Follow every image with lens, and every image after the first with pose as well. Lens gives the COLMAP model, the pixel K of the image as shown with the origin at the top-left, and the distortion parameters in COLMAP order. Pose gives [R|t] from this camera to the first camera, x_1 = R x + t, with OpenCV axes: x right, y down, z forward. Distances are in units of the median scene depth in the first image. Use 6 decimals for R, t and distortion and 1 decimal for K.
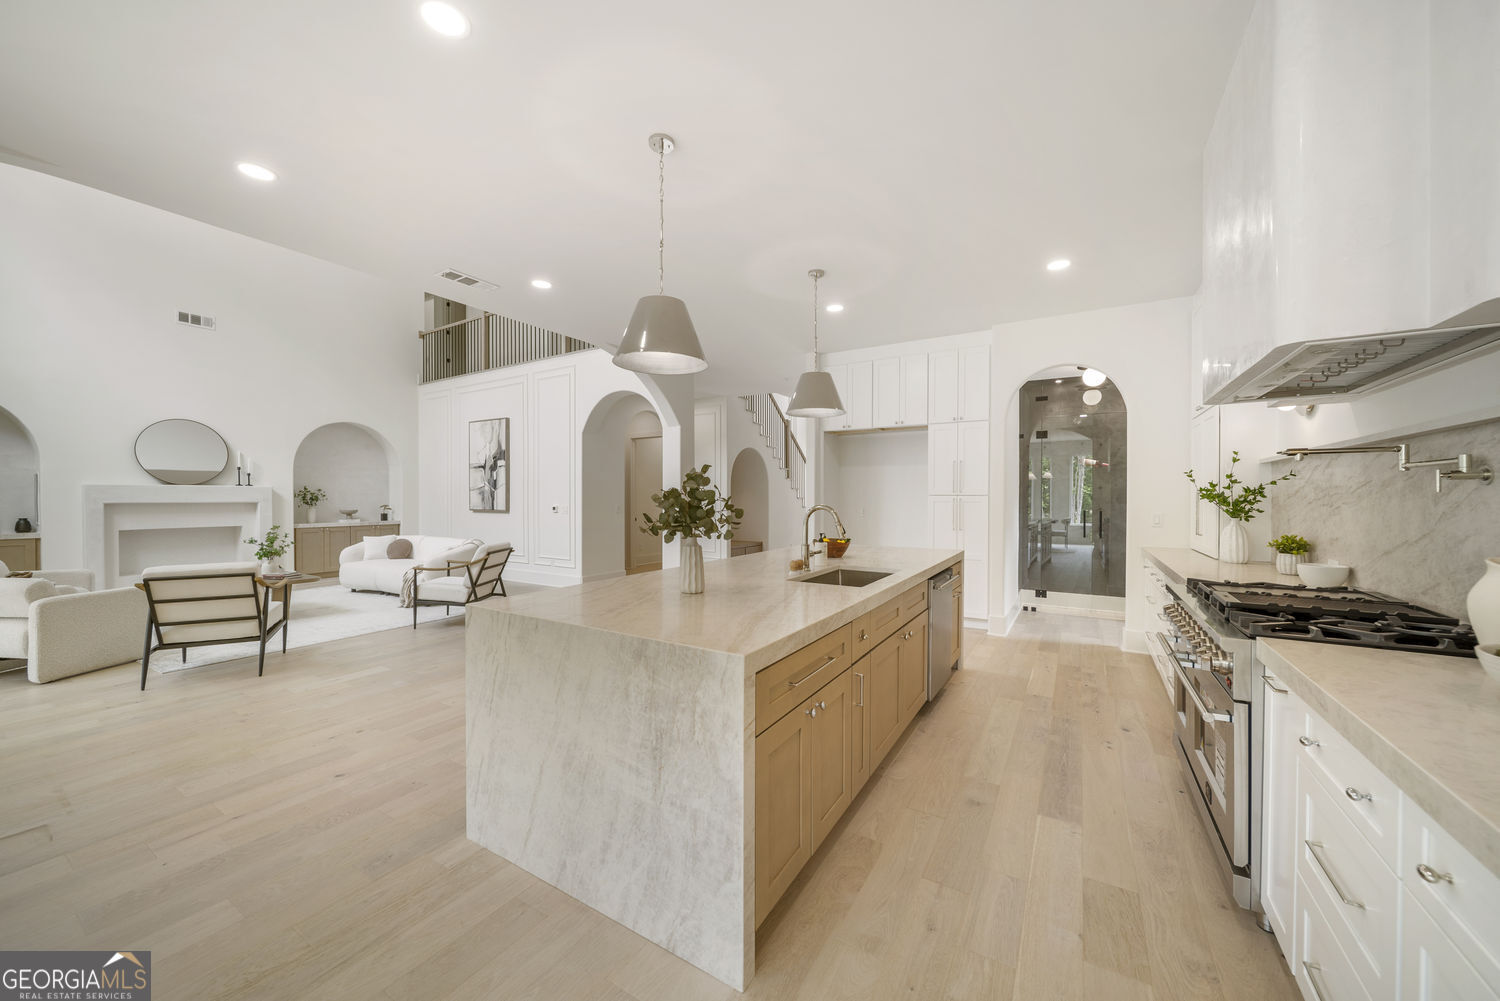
lens RADIAL K [[543.0, 0, 752.1], [0, 543.0, 502.3], [0, 0, 1]] dist [-0.001601, -0.001401]
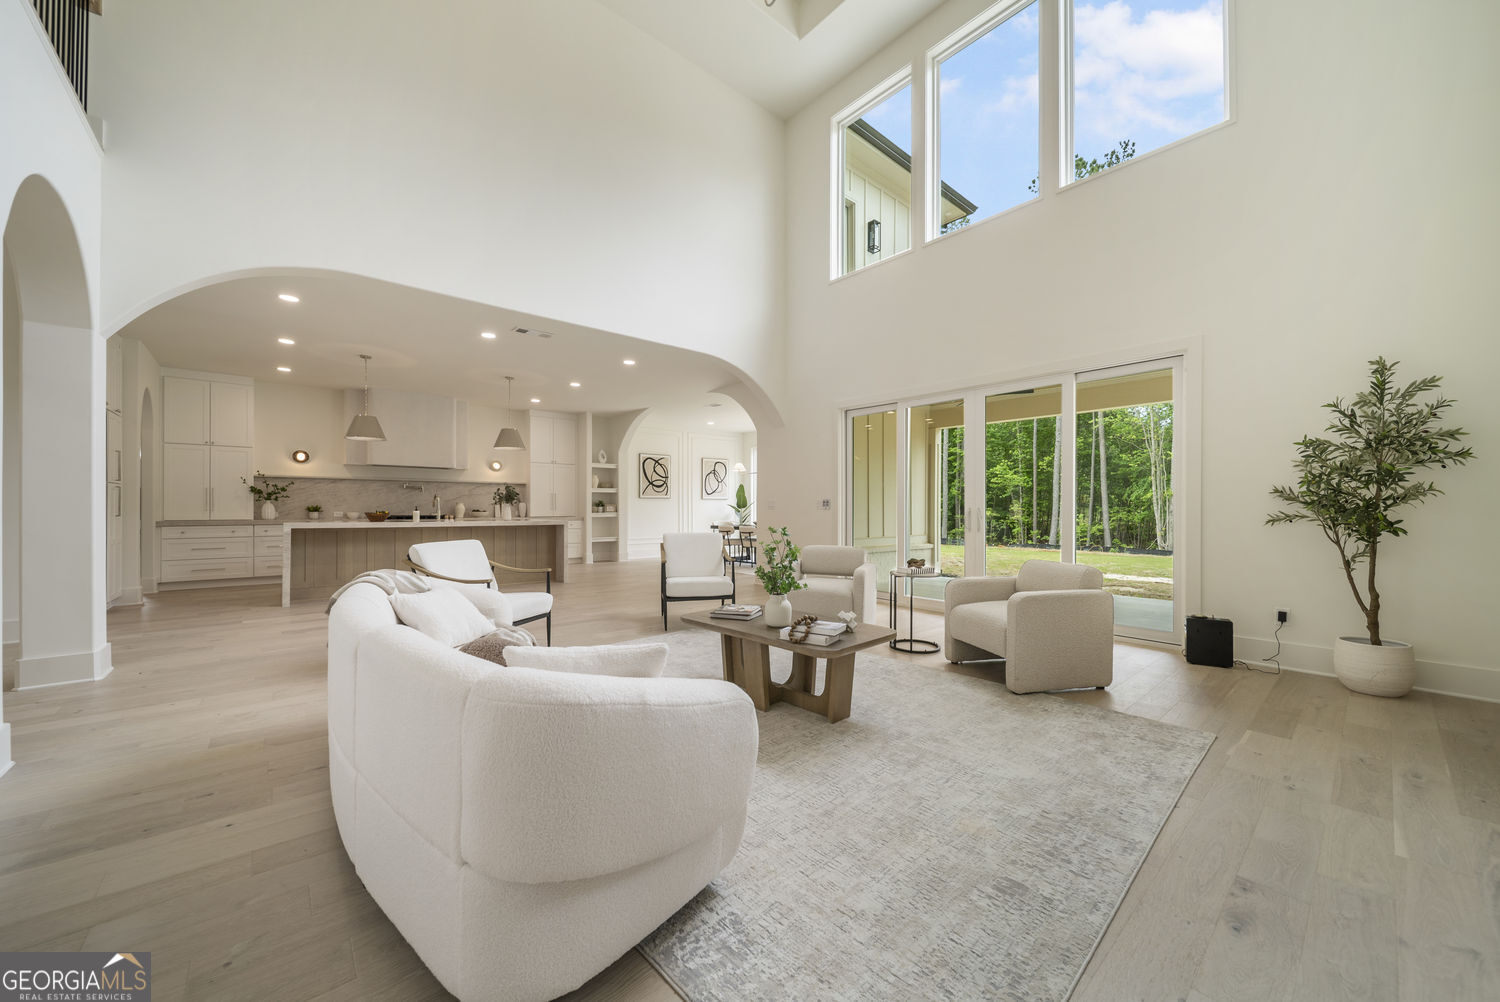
lens RADIAL K [[543.0, 0, 752.3], [0, 543.0, 512.2], [0, 0, 1]] dist [-0.001601, -0.001401]
pose [[-0.952476, -0.006203, 0.304551, -0.875921], [-0.001082, 0.999855, 0.016981, 0.019052], [-0.304612, 0.015845, -0.952345, 1.273818]]
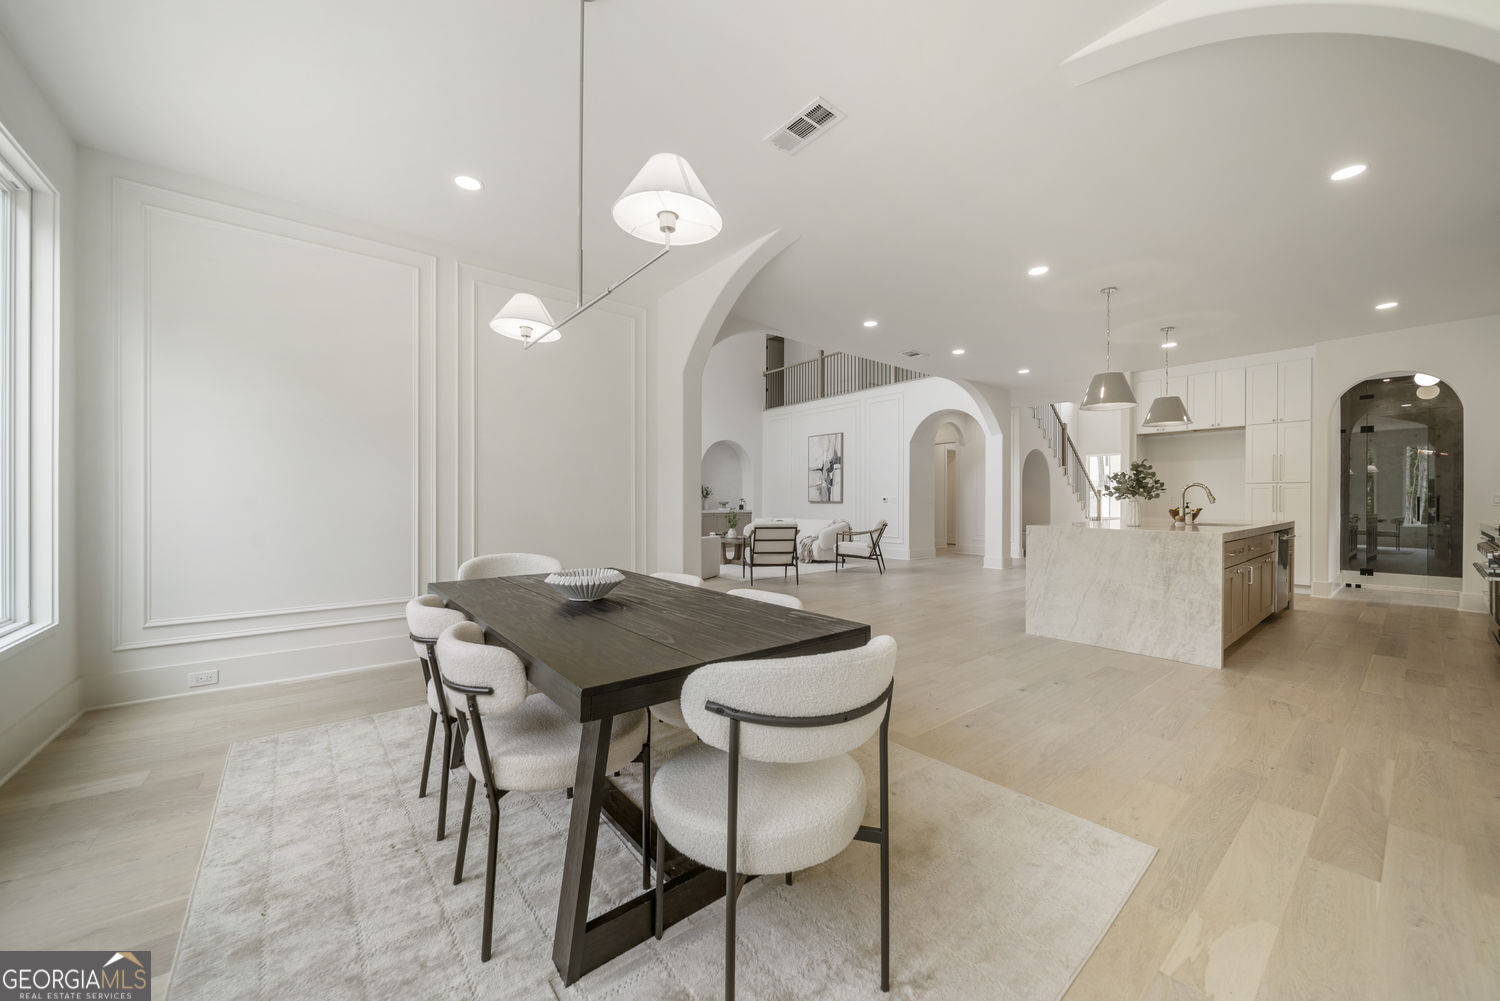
lens RADIAL K [[543.0, 0, 748.3], [0, 543.0, 501.5], [0, 0, 1]] dist [-0.001601, -0.001401]
pose [[0.938364, 0.000720, -0.345647, -0.246059], [-0.003964, 0.999954, -0.008679, 0.034278], [0.345625, 0.009514, 0.938324, -0.429541]]
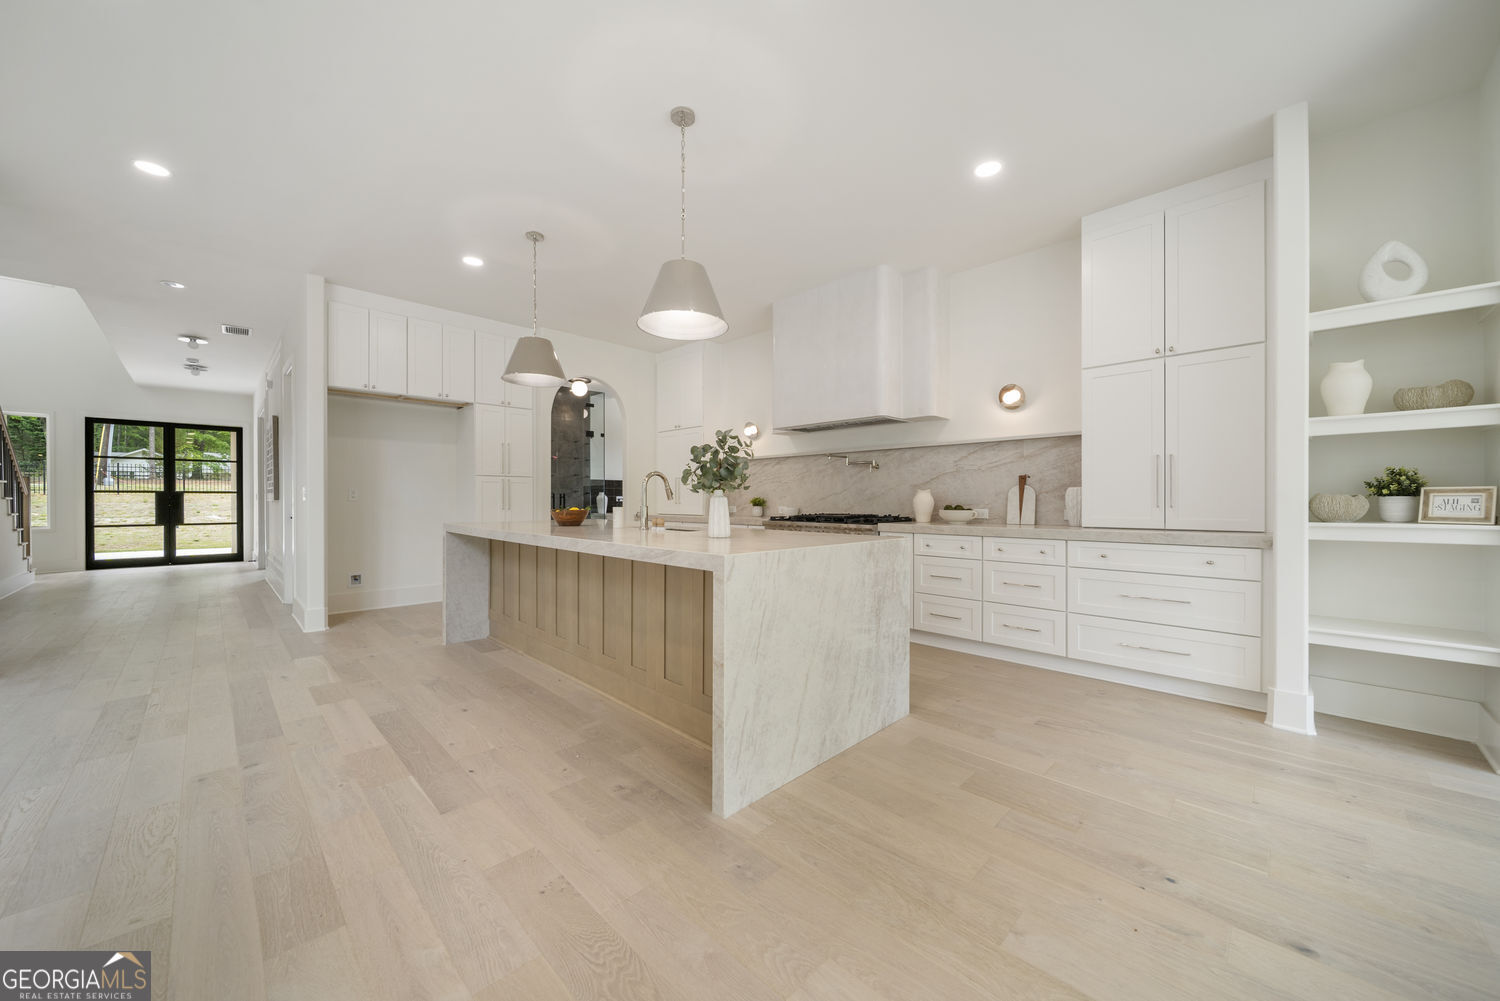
lens RADIAL K [[543.0, 0, 759.2], [0, 543.0, 500.9], [0, 0, 1]] dist [-0.001601, -0.001401]
pose [[0.228403, -0.005591, 0.973551, -0.414044], [0.009932, 0.999945, 0.003413, 0.028428], [-0.973516, 0.008889, 0.228446, 0.221252]]
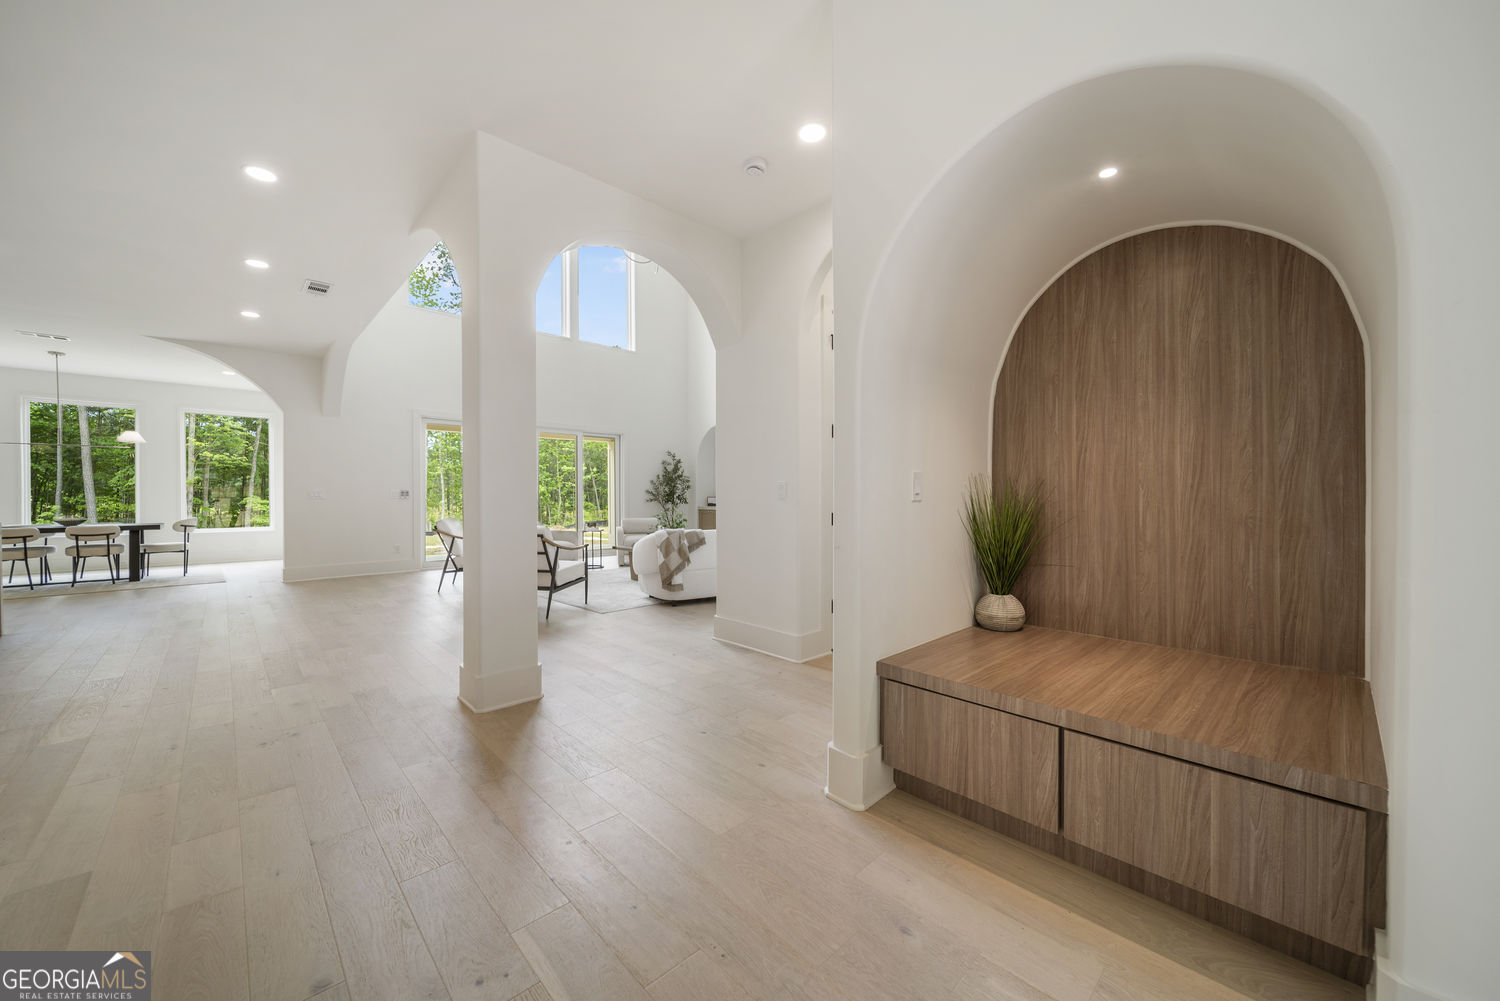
lens RADIAL K [[546.7, 0, 752.9], [0, 546.7, 501.9], [0, 0, 1]] dist [-0.001600, -0.001047]
pose [[-0.250309, 0.008379, -0.968130, 0.231942], [-0.006674, 0.999924, 0.010380, 0.020037], [0.968143, 0.009059, -0.250234, 1.294901]]
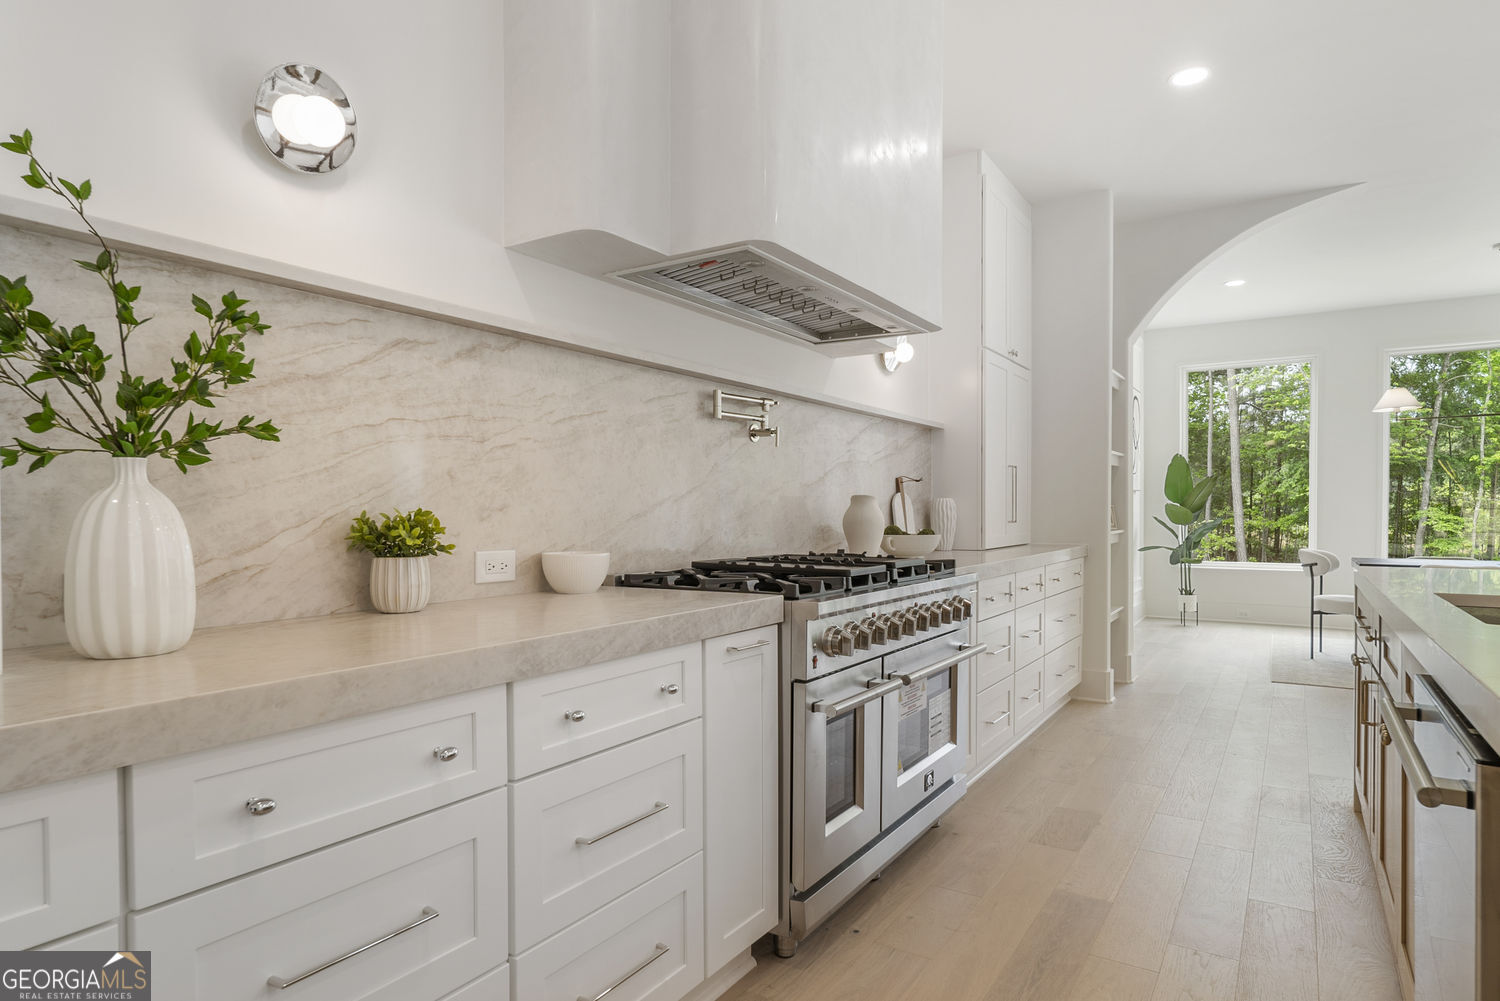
lens RADIAL K [[840.6, 0, 758.6], [0, 840.6, 522.6], [0, 0, 1]] dist [0.000787, -0.000040]
pose [[-0.999652, -0.000544, 0.026390, 0.309743], [0.000030, 0.999764, 0.021742, 0.024350], [-0.026396, 0.021735, -0.999415, 0.667489]]
